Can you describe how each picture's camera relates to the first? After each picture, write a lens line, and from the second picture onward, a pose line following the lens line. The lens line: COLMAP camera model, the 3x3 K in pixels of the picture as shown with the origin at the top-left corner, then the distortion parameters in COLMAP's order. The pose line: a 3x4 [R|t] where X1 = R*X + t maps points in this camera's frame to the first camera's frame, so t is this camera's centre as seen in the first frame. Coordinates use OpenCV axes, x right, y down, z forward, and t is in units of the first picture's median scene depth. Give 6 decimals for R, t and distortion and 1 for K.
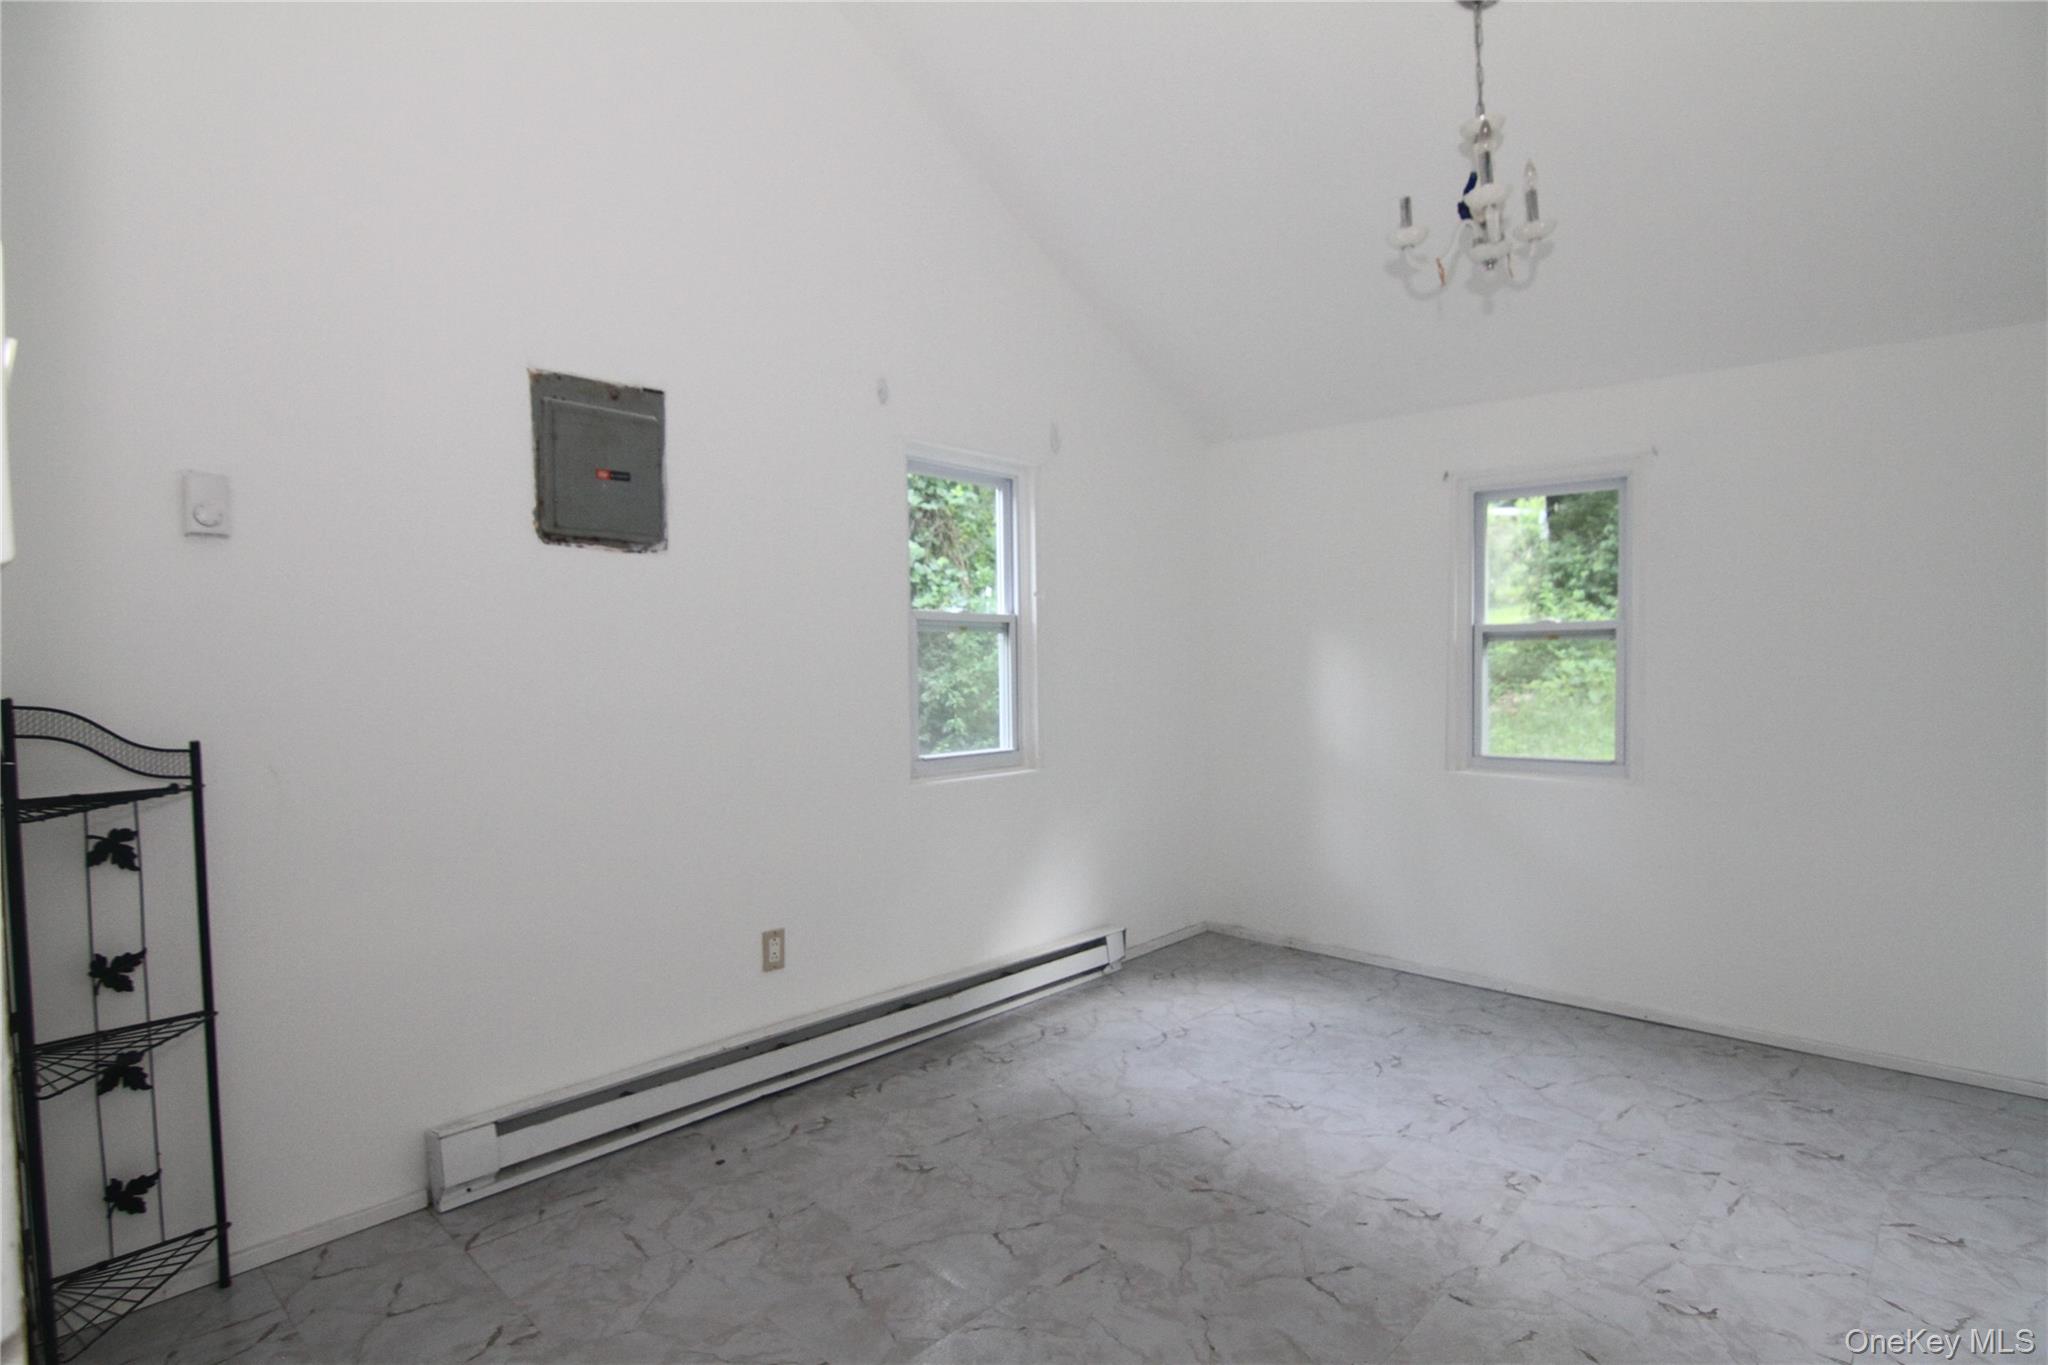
lens RADIAL K [[1035.2, 0, 1033.1], [0, 1035.2, 699.9], [0, 0, 1]] dist [-0.002517, -0.012660]
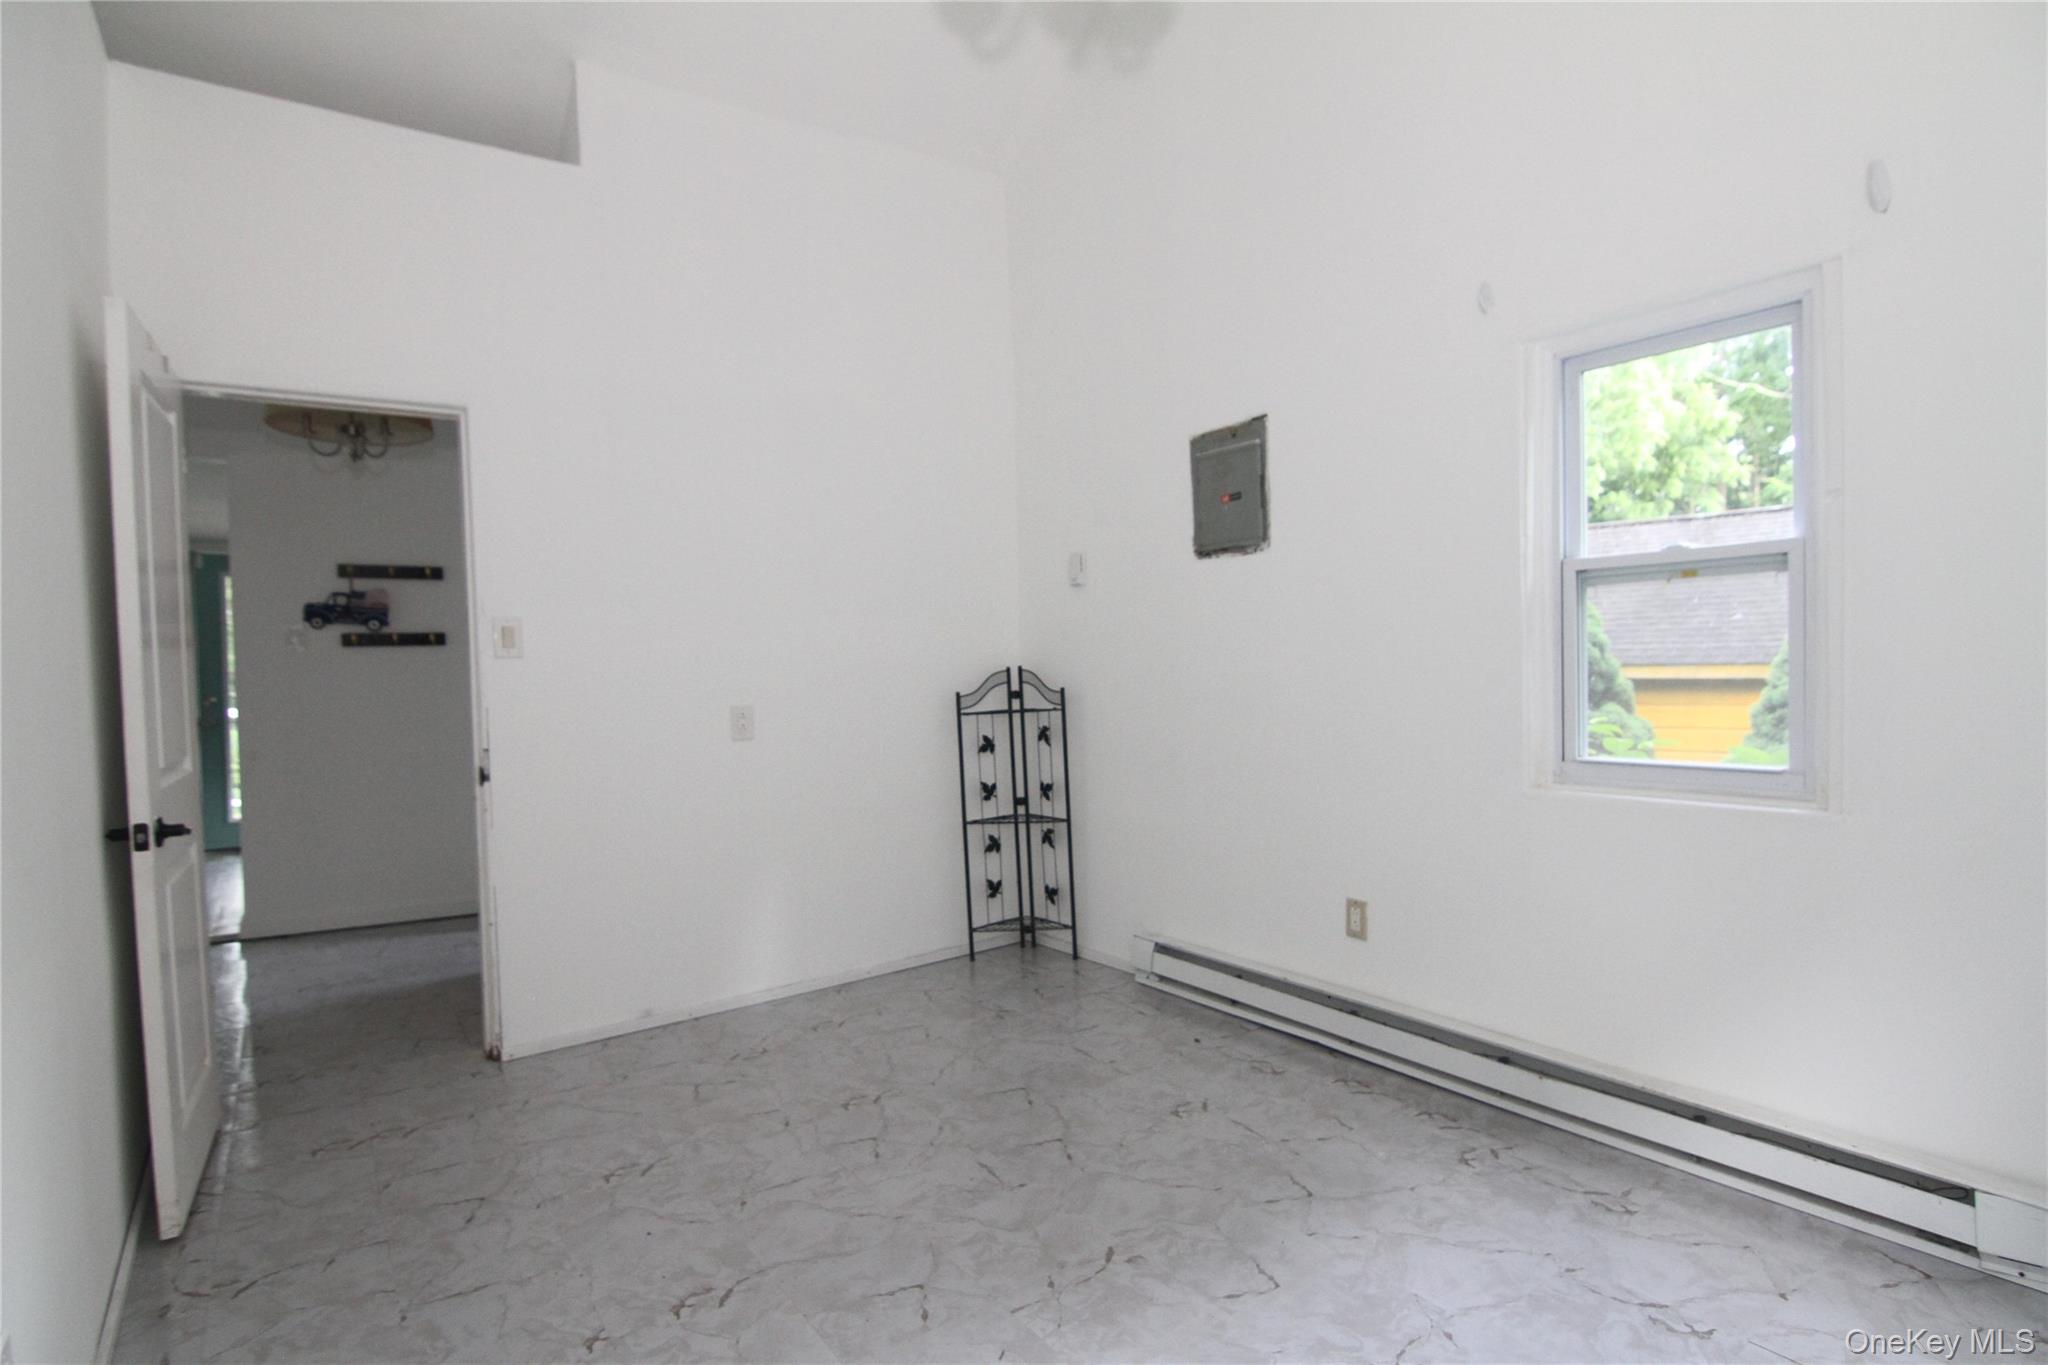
lens RADIAL K [[1035.2, 0, 1033.1], [0, 1035.2, 699.9], [0, 0, 1]] dist [-0.002517, -0.012660]
pose [[-0.194621, 0.053497, -0.979419, 0.911805], [-0.000088, 0.998511, 0.054557, -0.035023], [0.980879, 0.010705, -0.194326, 1.001958]]
